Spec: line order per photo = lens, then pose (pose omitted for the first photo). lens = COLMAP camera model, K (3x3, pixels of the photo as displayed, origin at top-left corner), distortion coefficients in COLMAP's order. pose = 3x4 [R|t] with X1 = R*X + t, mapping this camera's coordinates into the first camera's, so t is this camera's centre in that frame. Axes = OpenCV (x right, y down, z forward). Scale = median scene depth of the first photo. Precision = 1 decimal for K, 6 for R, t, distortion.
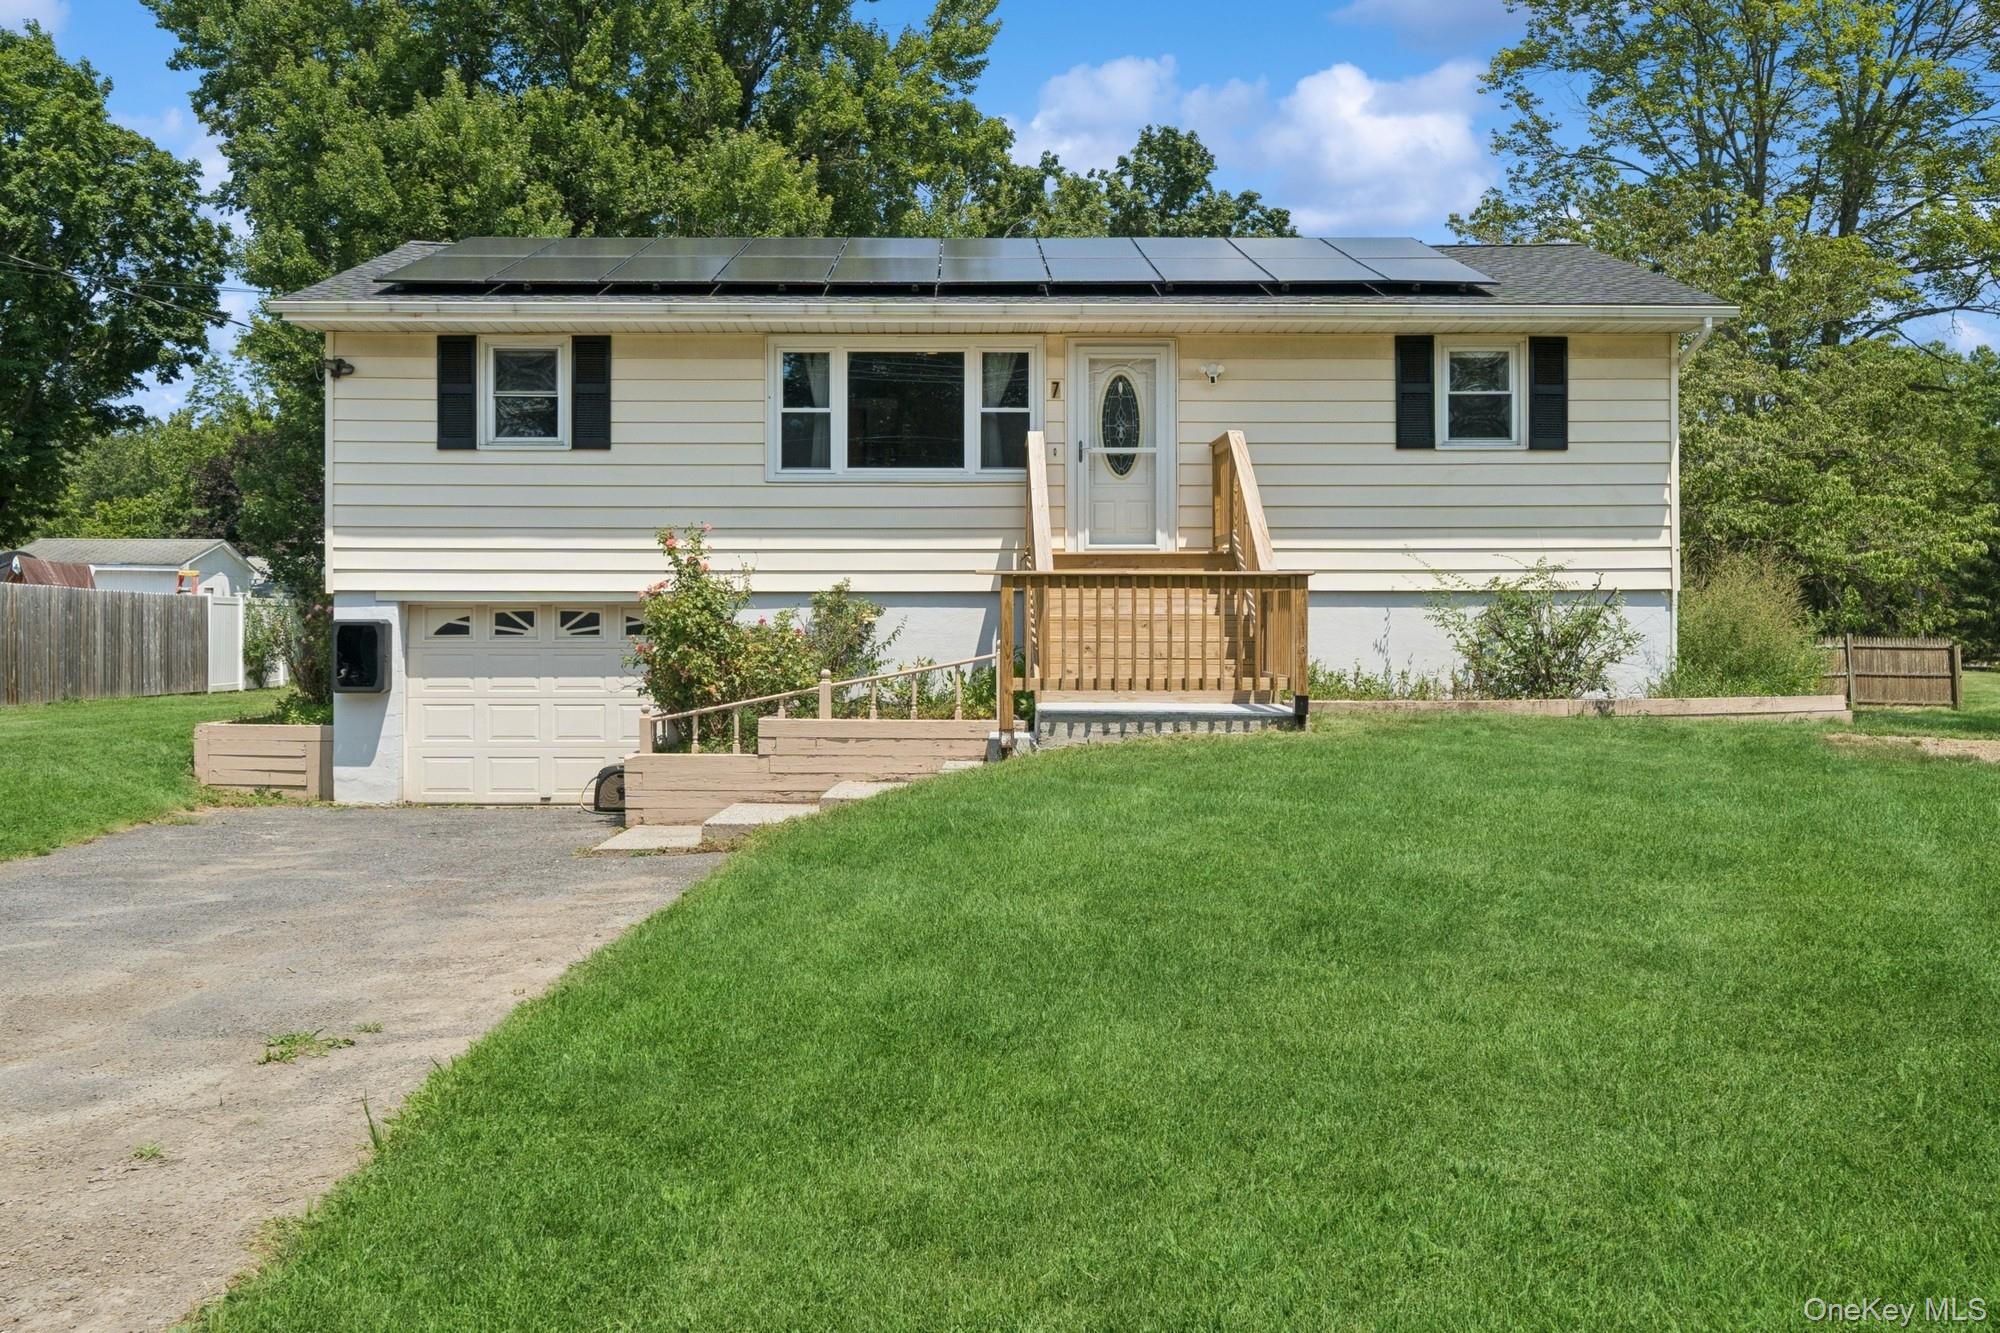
lens RADIAL K [[1861.4, 0, 1000.0], [0, 1861.4, 666.5], [0, 0, 1]] dist [0.066604, -0.221844]
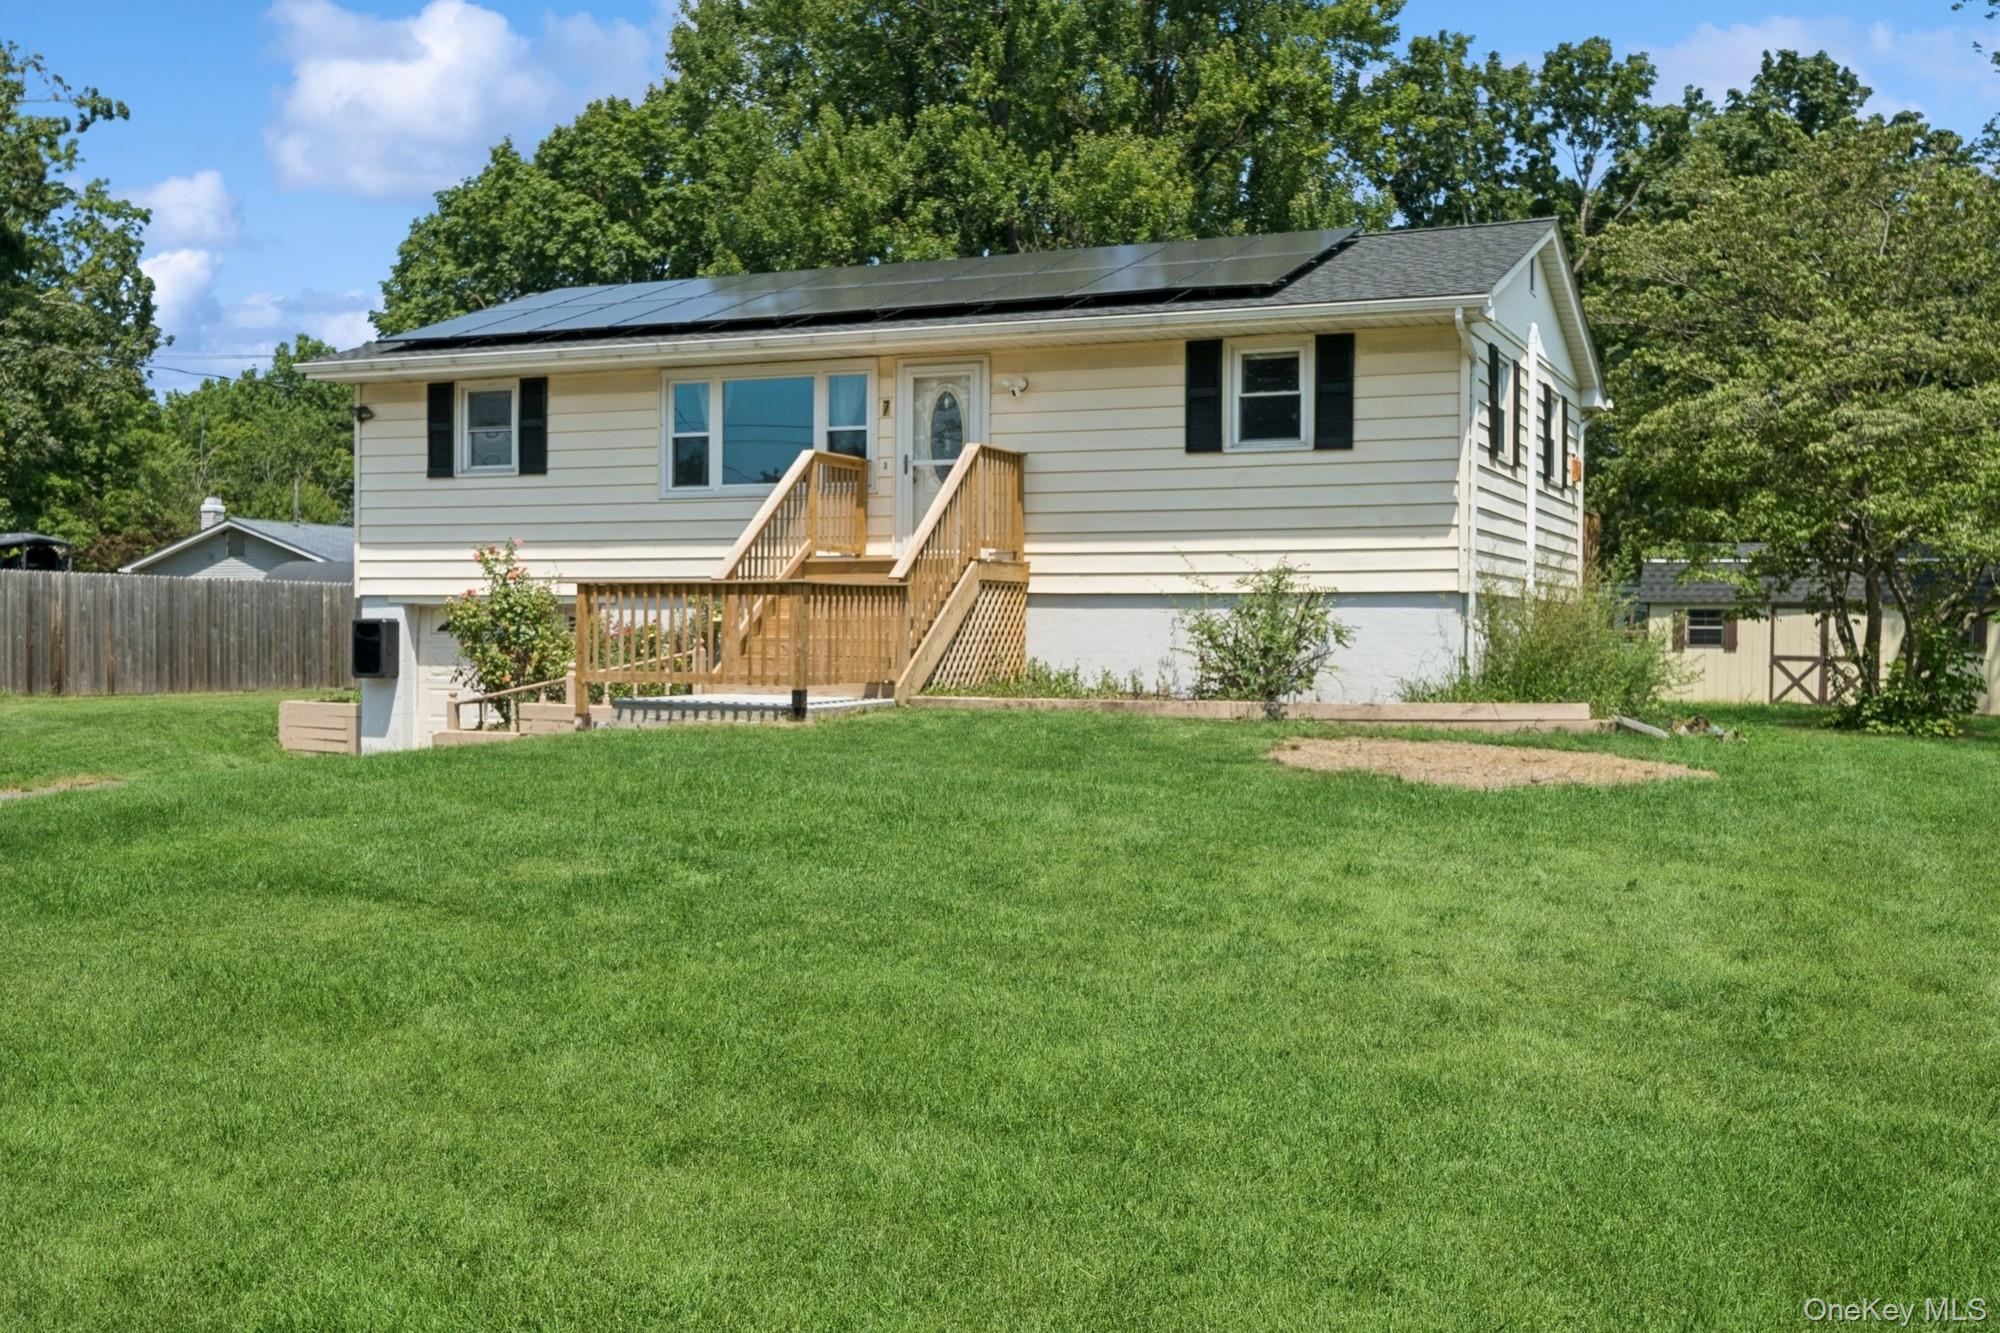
lens RADIAL K [[2026.4, 0, 1000.0], [0, 2026.4, 666.5], [0, 0, 1]] dist [0.029031, -0.000188]
pose [[0.911132, 0.012491, -0.411924, 0.575129], [-0.012365, 0.999919, 0.002970, -0.002571], [0.411928, 0.002387, 0.911213, -0.044553]]
